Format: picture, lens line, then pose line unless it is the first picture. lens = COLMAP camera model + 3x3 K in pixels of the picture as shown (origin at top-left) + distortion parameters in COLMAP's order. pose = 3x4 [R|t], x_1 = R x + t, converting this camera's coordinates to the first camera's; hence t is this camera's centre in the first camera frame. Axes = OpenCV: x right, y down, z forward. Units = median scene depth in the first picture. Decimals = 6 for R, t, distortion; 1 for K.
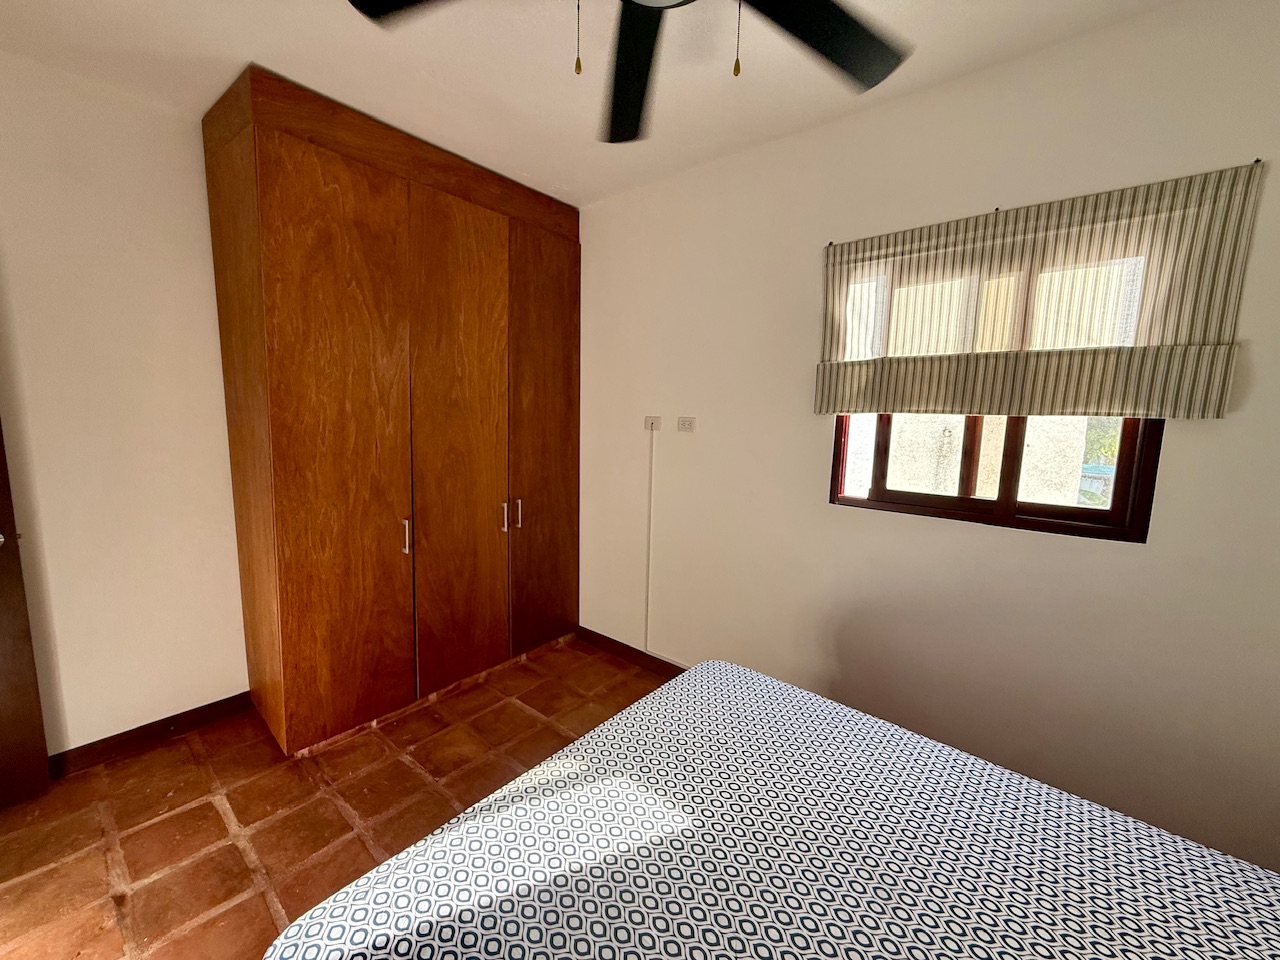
lens RADIAL K [[511.7, 0, 636.4], [0, 511.7, 477.6], [0, 0, 1]] dist [0.000381, -0.000442]
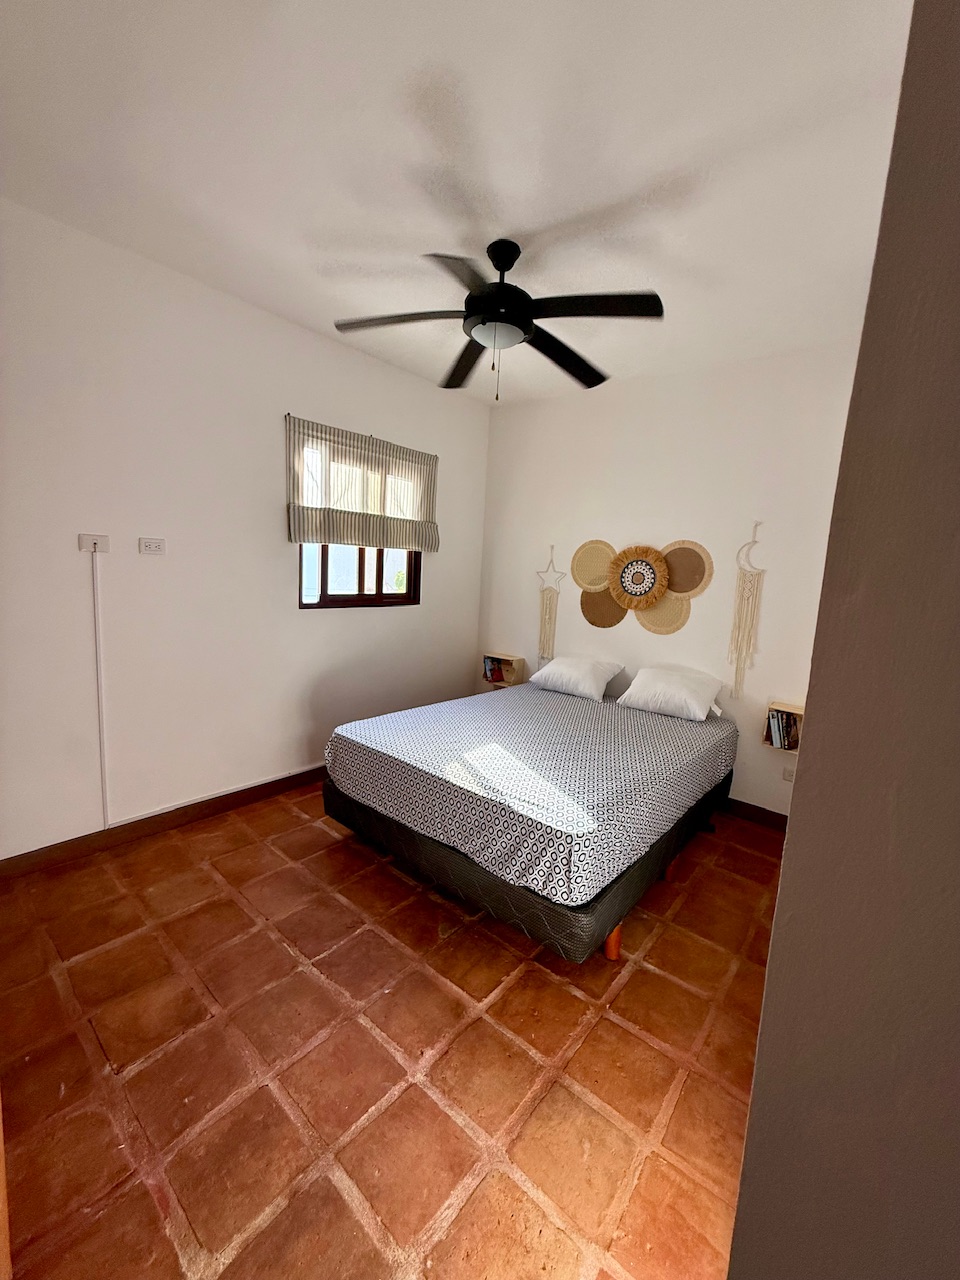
lens RADIAL K [[511.7, 0, 480.0], [0, 511.7, 633.9], [0, 0, 1]] dist [0.000381, -0.000442]
pose [[0.003957, -0.152507, 0.988294, -1.076940], [0.075452, 0.985530, 0.151778, -0.060171], [-0.997142, 0.073968, 0.015407, 0.552287]]
